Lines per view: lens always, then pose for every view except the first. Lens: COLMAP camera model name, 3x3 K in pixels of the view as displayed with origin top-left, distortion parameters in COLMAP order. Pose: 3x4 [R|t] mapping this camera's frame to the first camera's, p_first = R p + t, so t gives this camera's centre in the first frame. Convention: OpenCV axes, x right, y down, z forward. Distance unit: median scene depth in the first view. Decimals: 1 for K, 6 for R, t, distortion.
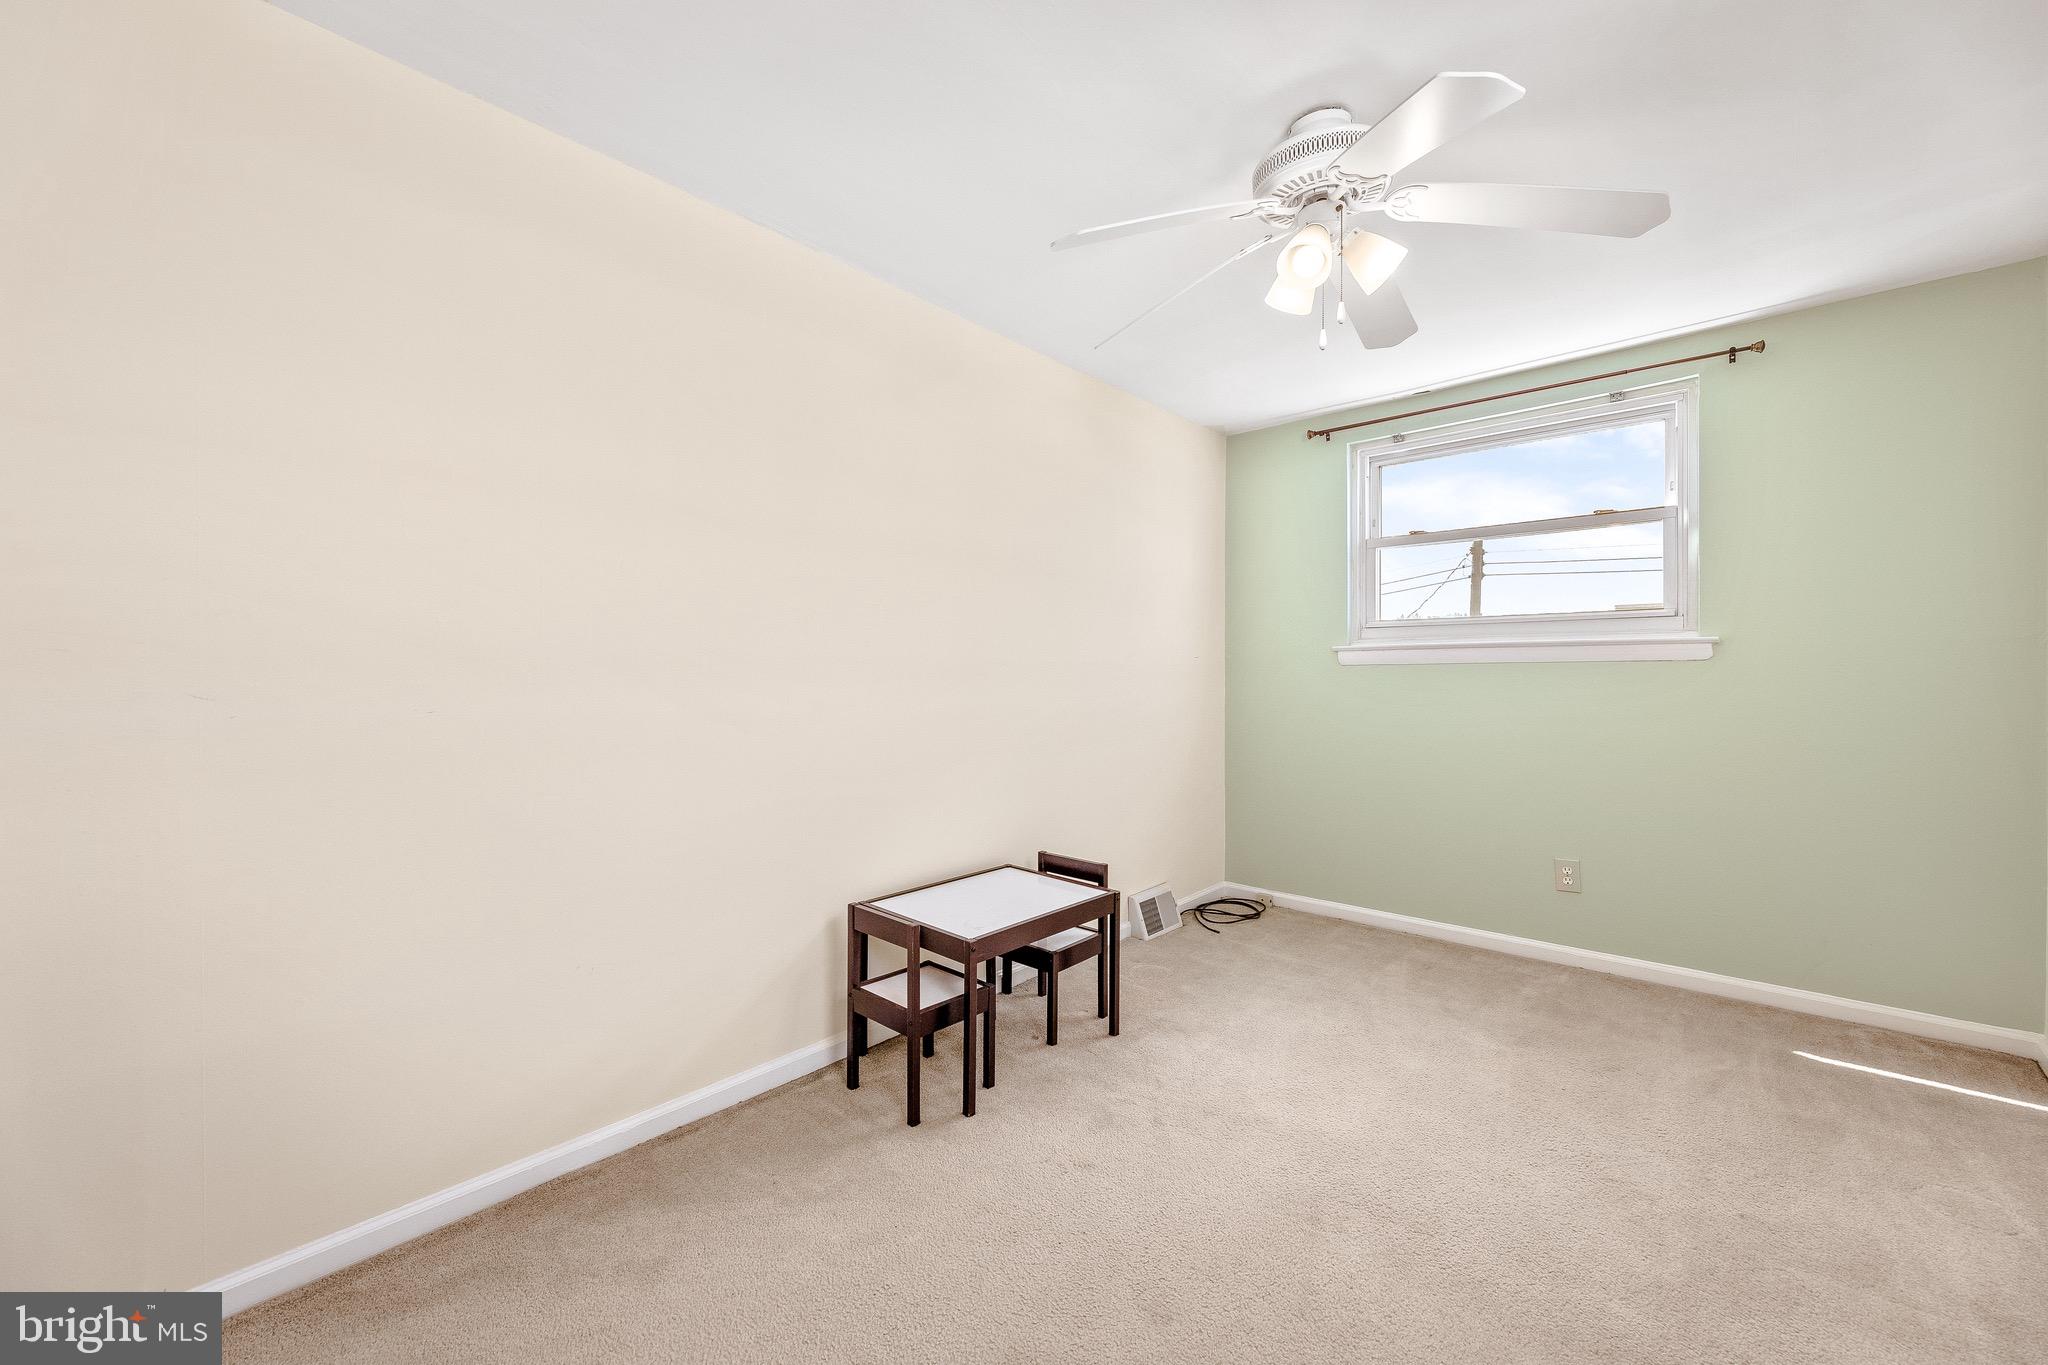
lens RADIAL K [[836.3, 0, 1036.4], [0, 836.3, 674.7], [0, 0, 1]] dist [0.001472, -0.000339]
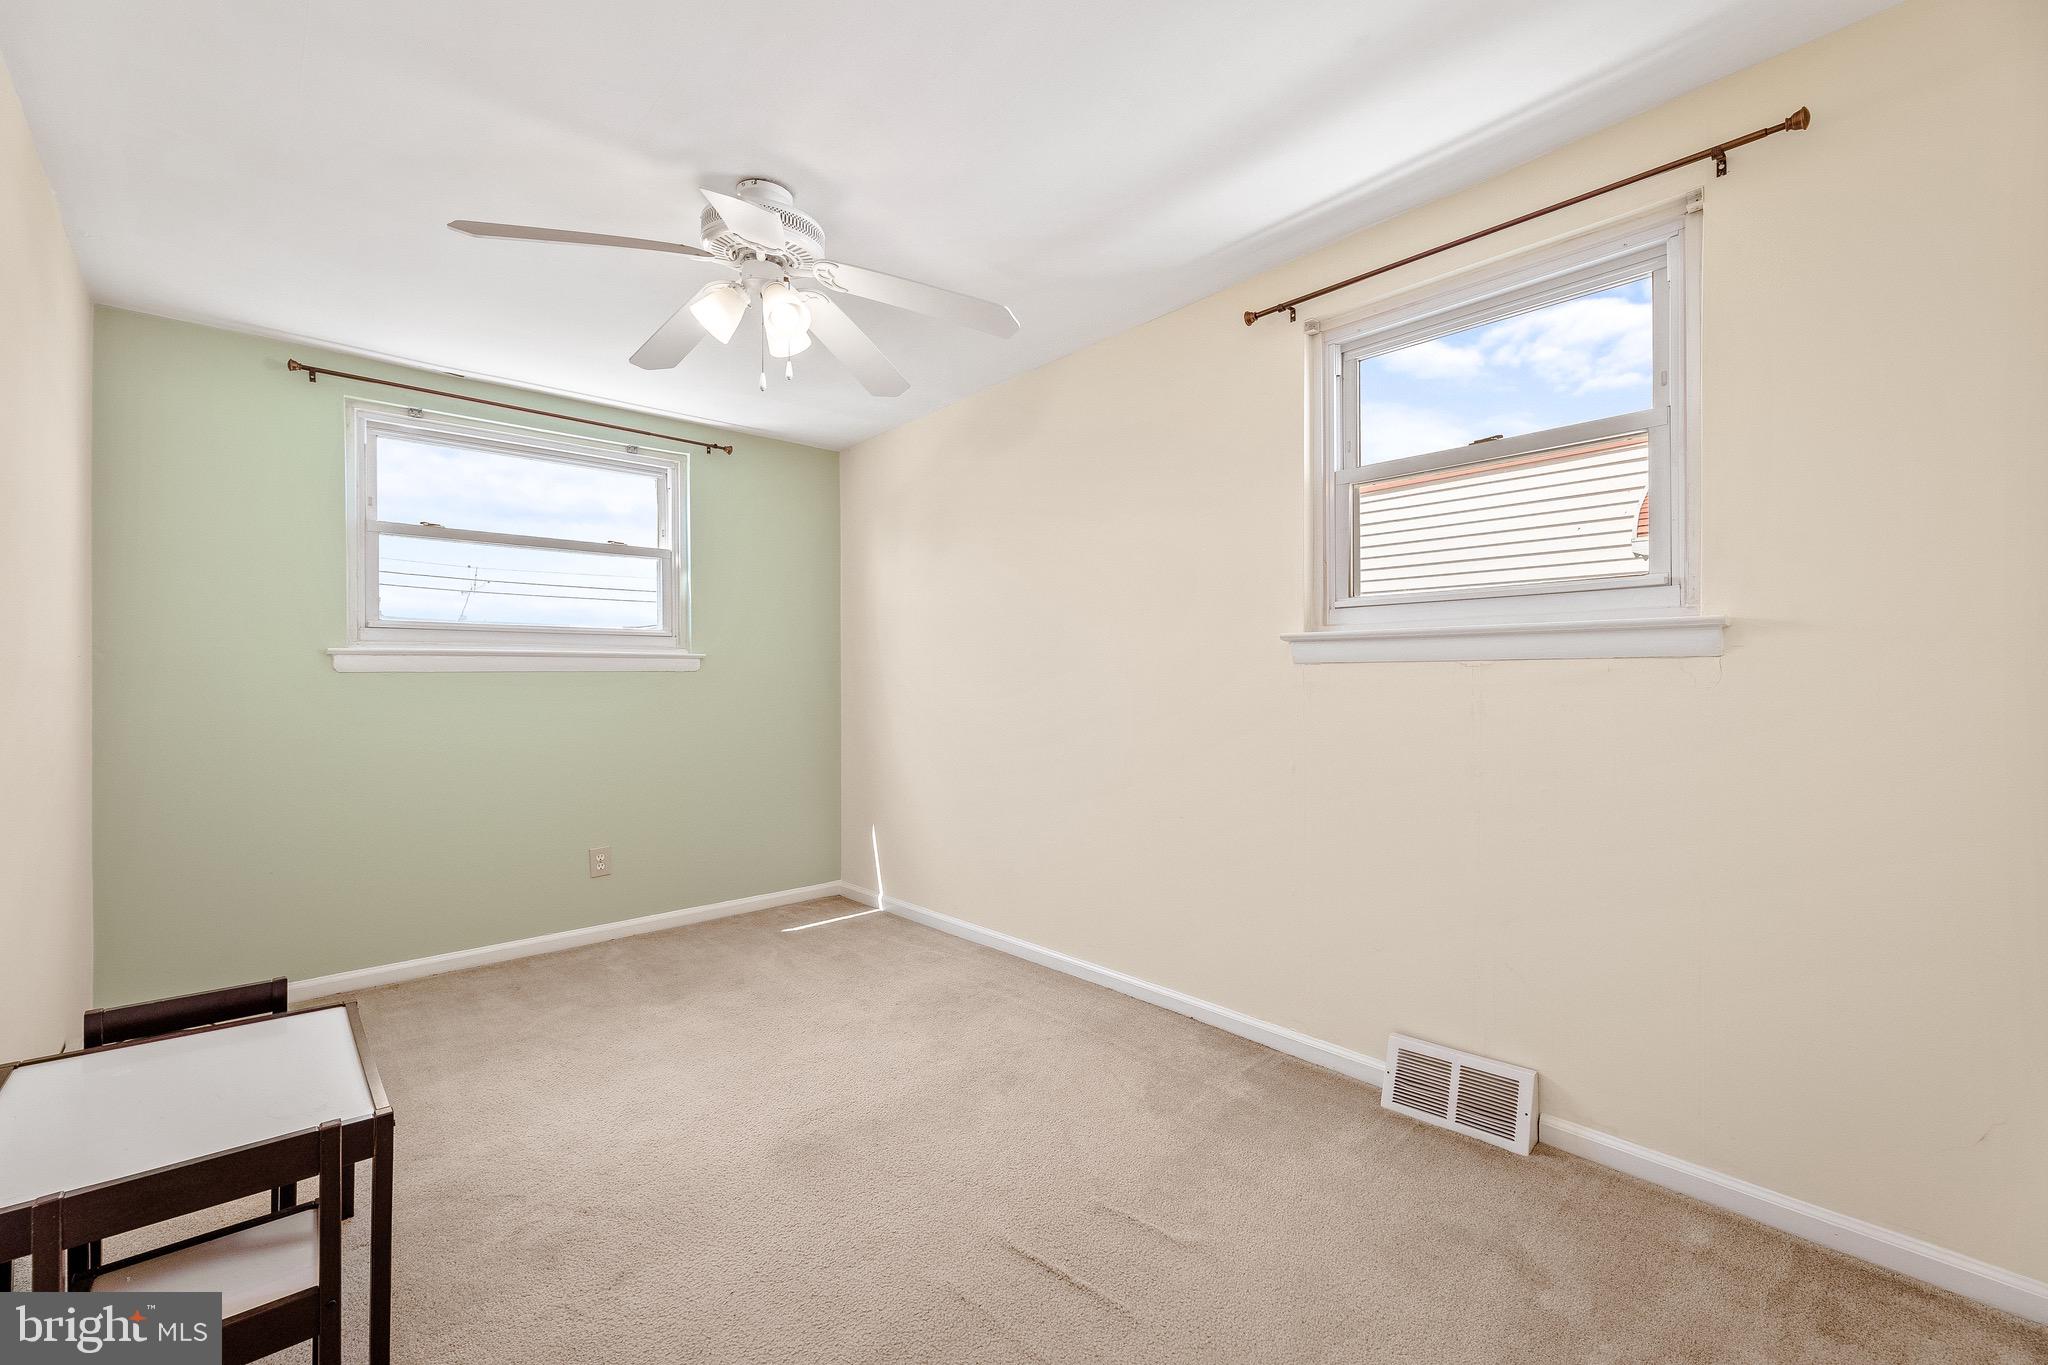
lens RADIAL K [[836.3, 0, 1044.9], [0, 836.3, 679.0], [0, 0, 1]] dist [0.001472, -0.000339]
pose [[0.075580, 0.003556, 0.997133, -0.451696], [0.007802, 0.999961, -0.004158, 0.004260], [-0.997109, 0.008094, 0.075549, 0.327088]]
